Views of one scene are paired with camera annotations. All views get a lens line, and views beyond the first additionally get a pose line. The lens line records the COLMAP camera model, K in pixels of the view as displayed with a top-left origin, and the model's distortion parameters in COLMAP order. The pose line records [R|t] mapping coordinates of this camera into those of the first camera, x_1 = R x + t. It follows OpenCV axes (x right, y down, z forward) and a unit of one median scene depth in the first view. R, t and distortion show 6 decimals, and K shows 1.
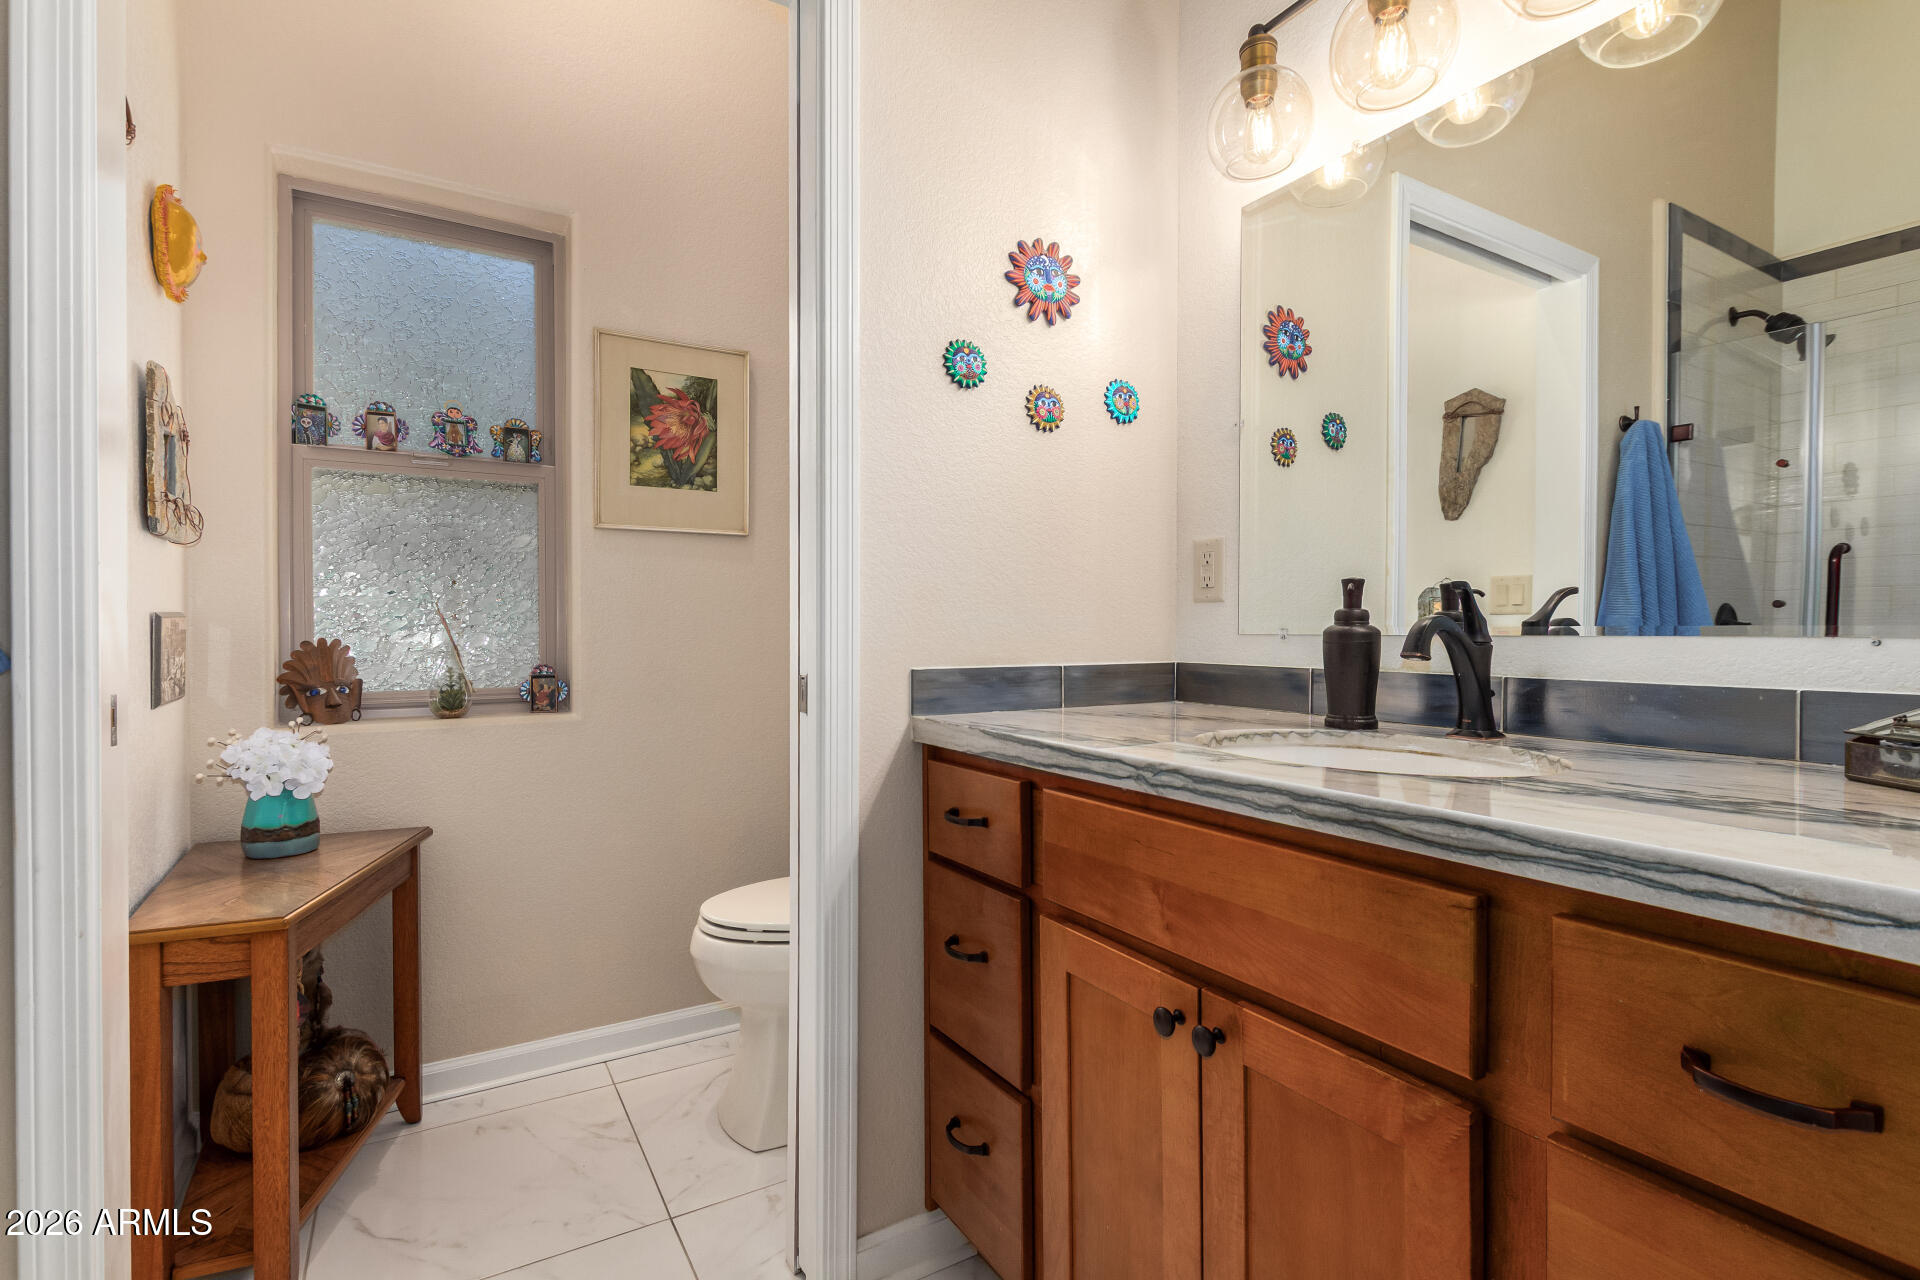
lens RADIAL K [[905.0, 0, 967.5], [0, 905.0, 630.8], [0, 0, 1]] dist [0.001188, -0.001587]
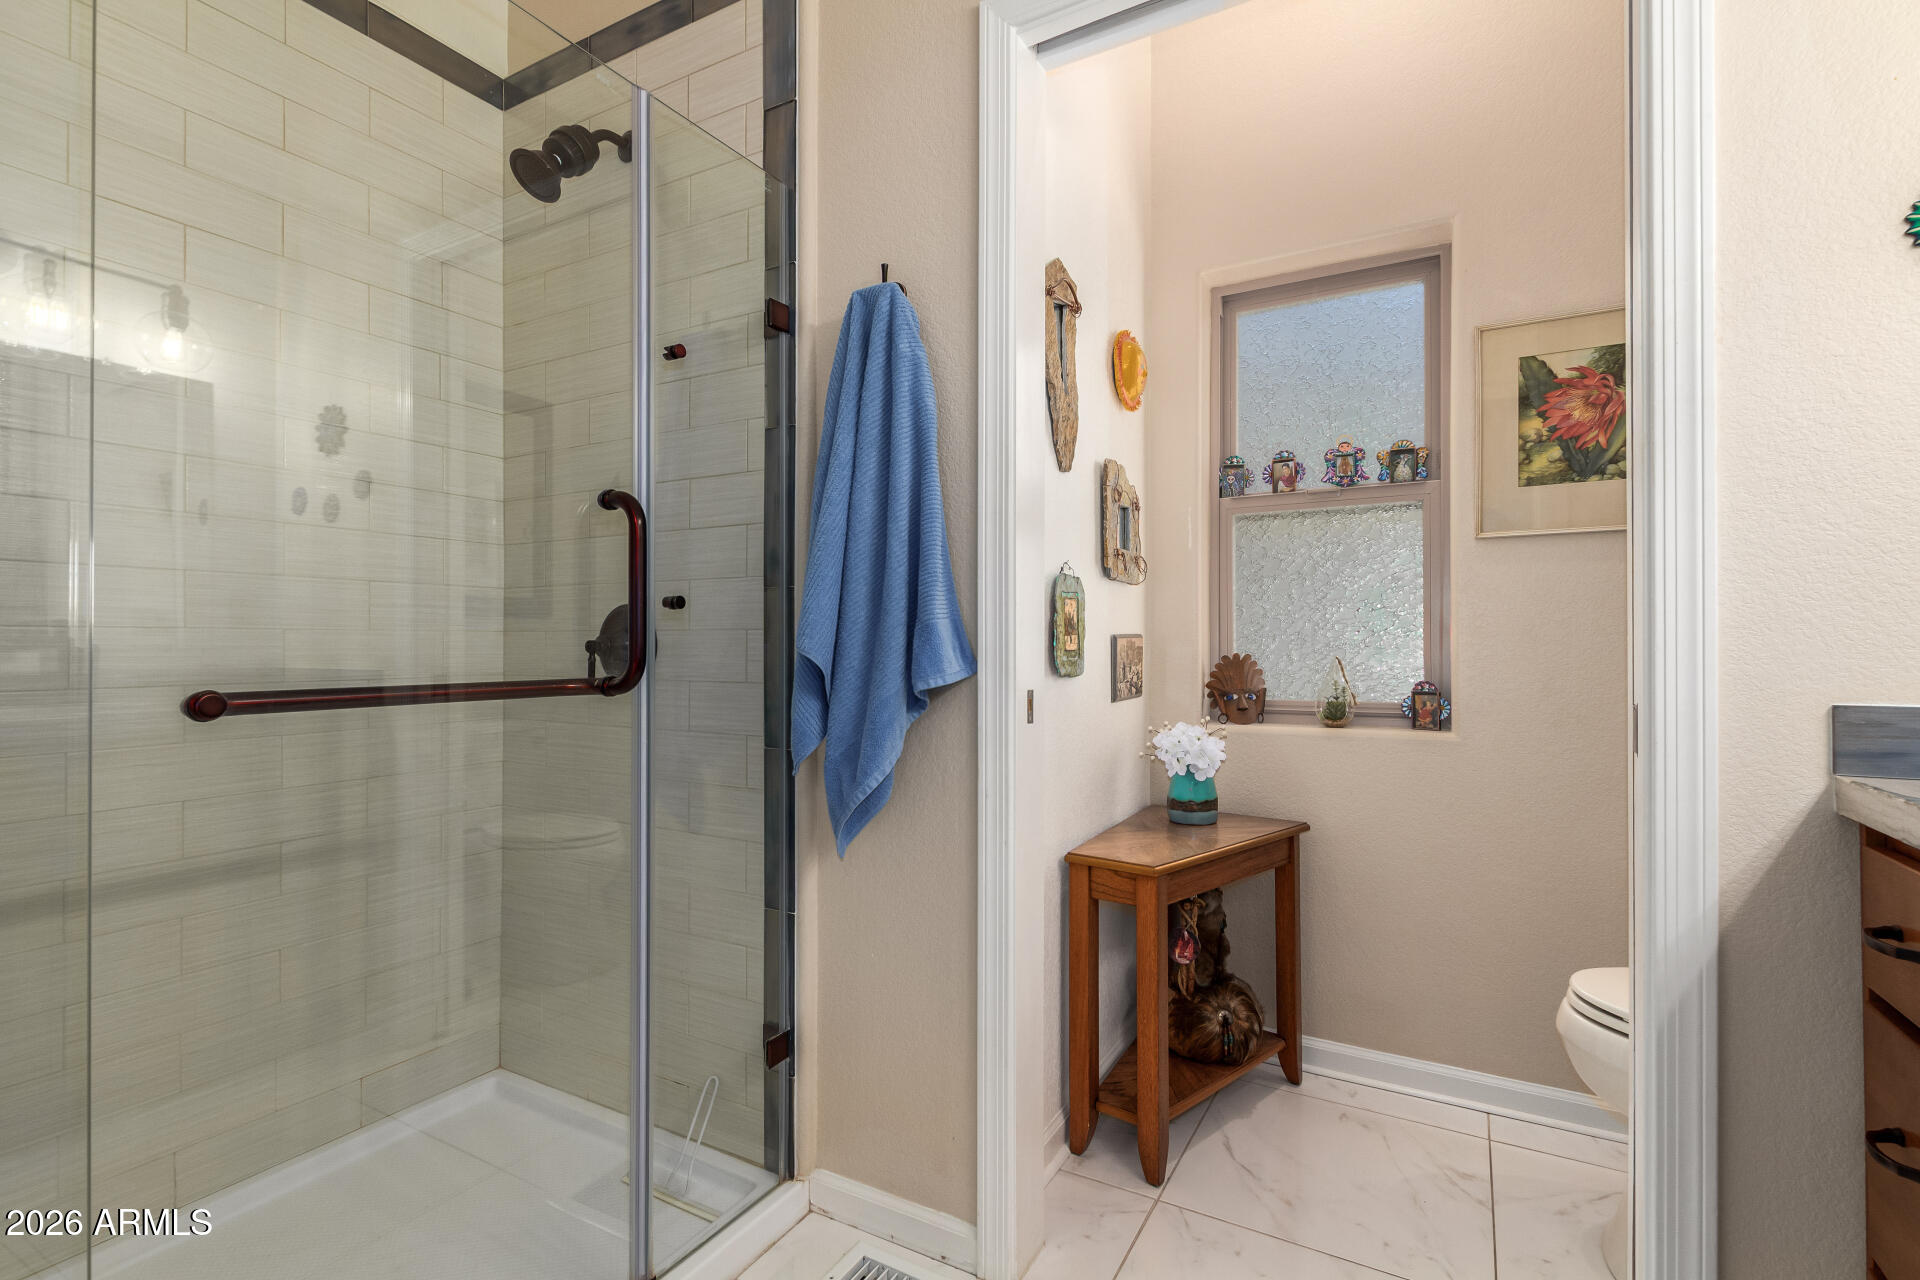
lens RADIAL K [[886.6, 0, 958.7], [0, 886.6, 634.0], [0, 0, 1]] dist [0.000925, -0.000217]
pose [[0.480063, -0.013149, -0.877136, 0.157859], [-0.000874, 0.999880, -0.015467, 0.000870], [0.877234, 0.008192, 0.479994, 0.094083]]
